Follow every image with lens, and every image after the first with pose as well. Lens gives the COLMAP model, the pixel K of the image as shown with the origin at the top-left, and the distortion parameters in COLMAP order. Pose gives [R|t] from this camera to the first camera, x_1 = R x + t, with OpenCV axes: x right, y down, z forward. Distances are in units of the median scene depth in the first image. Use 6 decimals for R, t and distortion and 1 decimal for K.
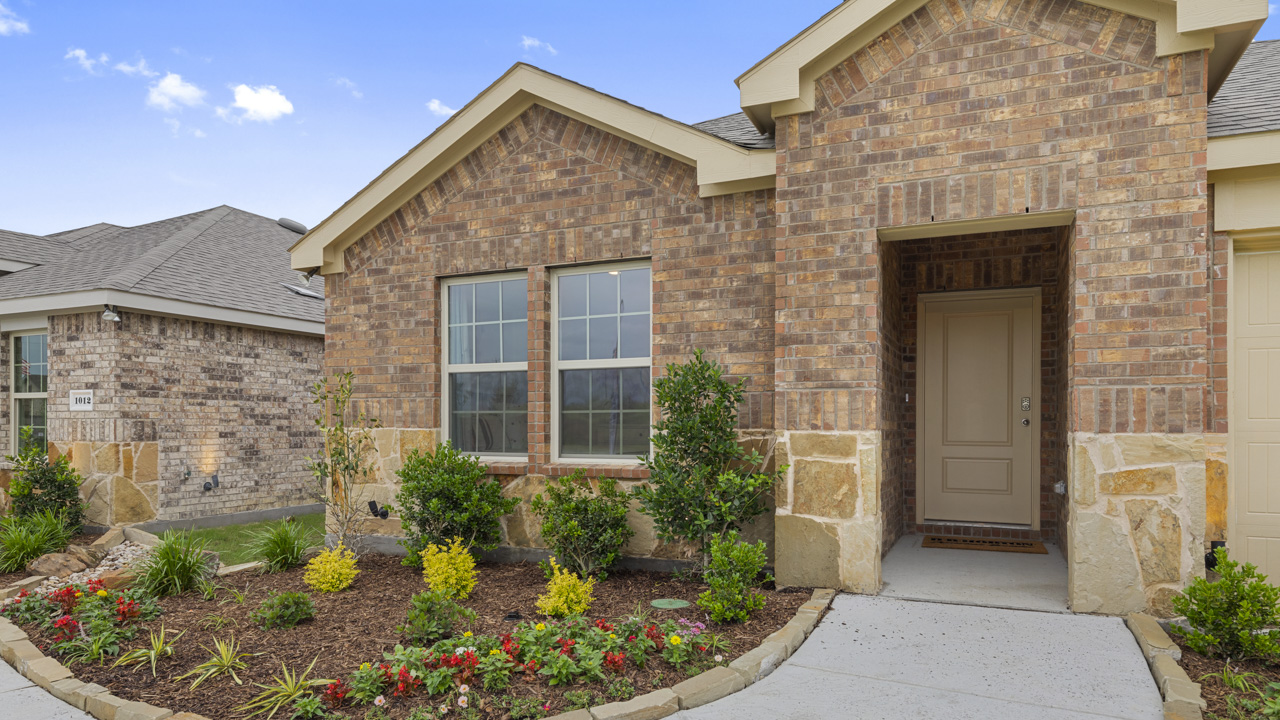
lens RADIAL K [[789.9, 0, 623.4], [0, 789.9, 403.4], [0, 0, 1]] dist [0.004640, -0.003233]
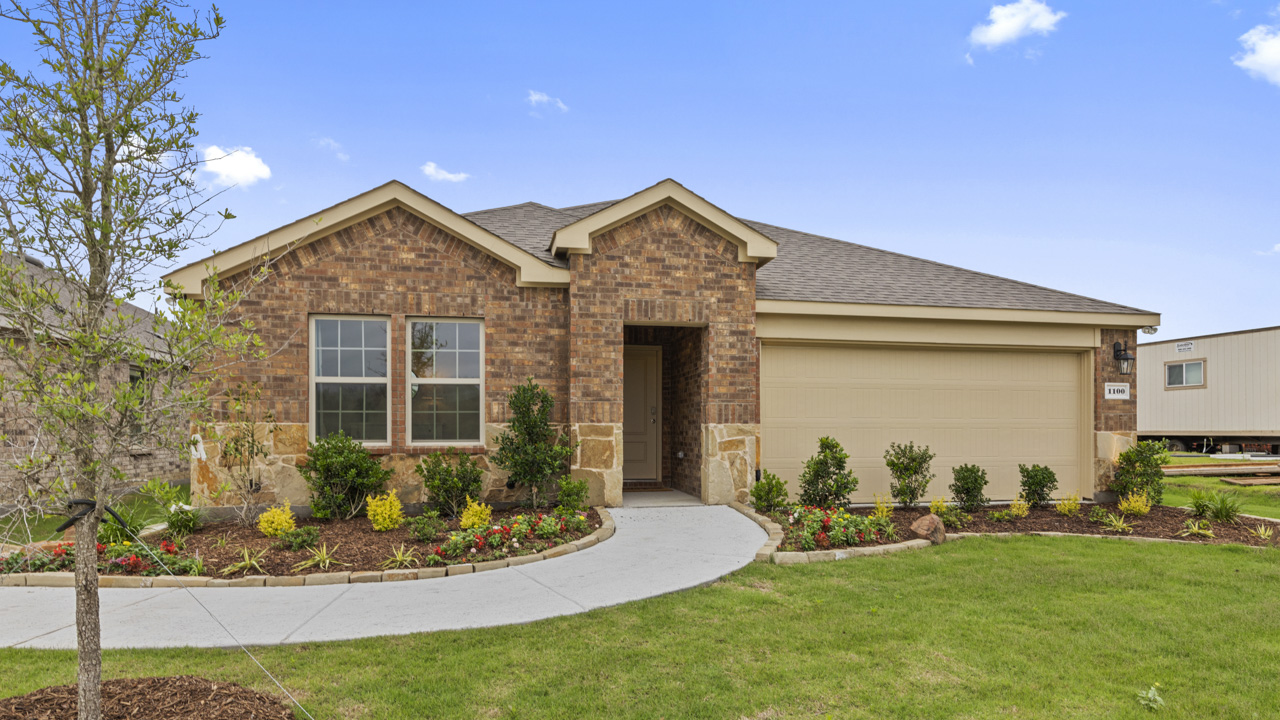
lens RADIAL K [[773.2, 0, 640.3], [0, 773.2, 361.6], [0, 0, 1]] dist [0.003486, 0.000697]
pose [[0.824299, 0.048691, 0.564057, -0.701624], [-0.013536, 0.997705, -0.066344, 0.008876], [-0.565992, 0.047052, 0.823067, -0.584871]]
